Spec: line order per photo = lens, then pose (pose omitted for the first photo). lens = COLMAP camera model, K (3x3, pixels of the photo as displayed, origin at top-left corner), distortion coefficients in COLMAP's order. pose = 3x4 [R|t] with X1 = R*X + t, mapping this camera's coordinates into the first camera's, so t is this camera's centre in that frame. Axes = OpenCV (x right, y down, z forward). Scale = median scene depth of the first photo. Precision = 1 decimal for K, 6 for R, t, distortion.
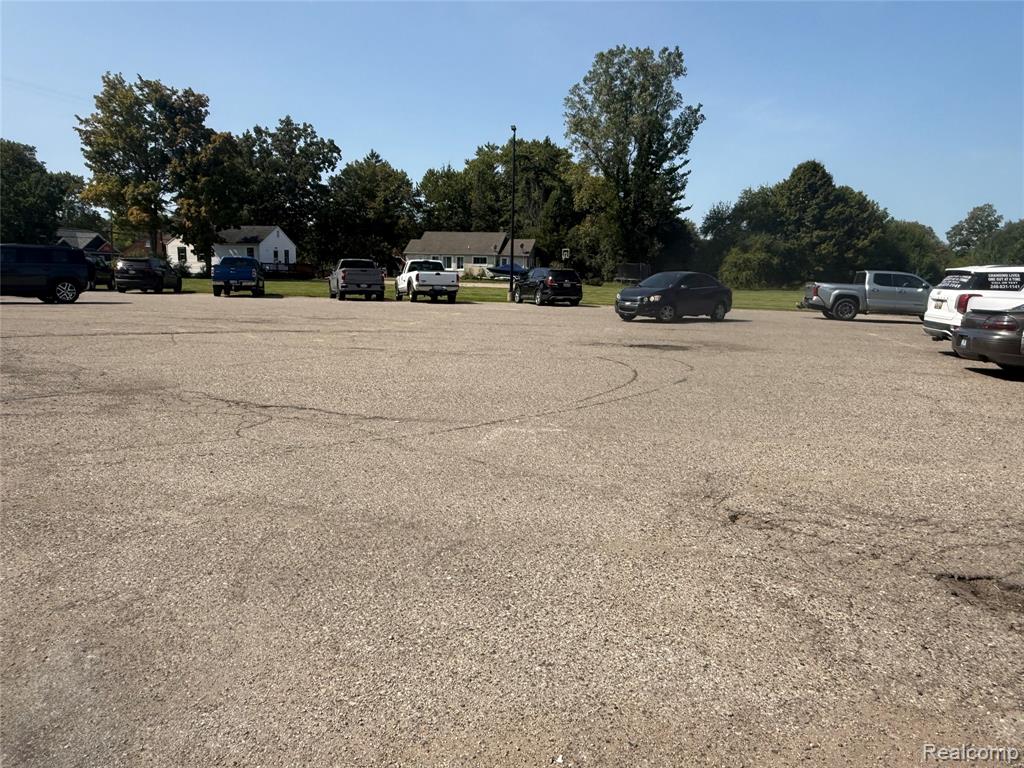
lens RADIAL K [[701.3, 0, 512.0], [0, 701.3, 384.0], [0, 0, 1]] dist [0.000079, -0.000186]
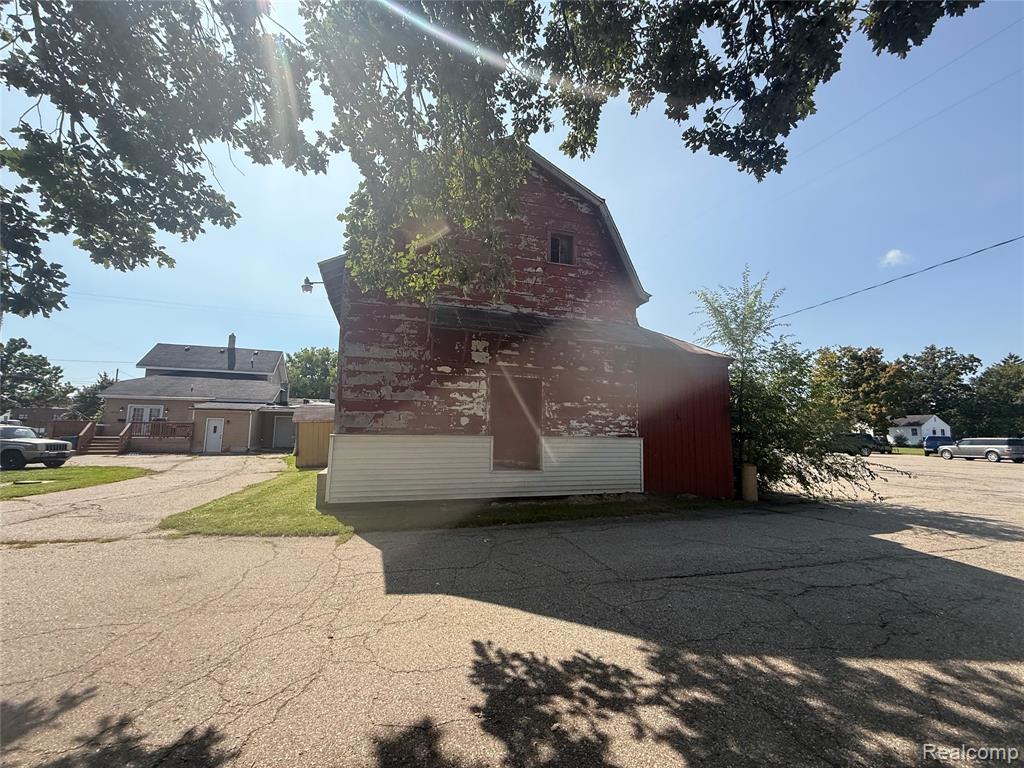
lens RADIAL K [[407.1, 0, 510.1], [0, 407.1, 385.7], [0, 0, 1]] dist [0.000849, 0.000226]
pose [[0.486251, -0.108180, -0.867097, 0.009820], [-0.144249, 0.968756, -0.201754, 0.033272], [0.861831, 0.223181, 0.455453, -0.233131]]
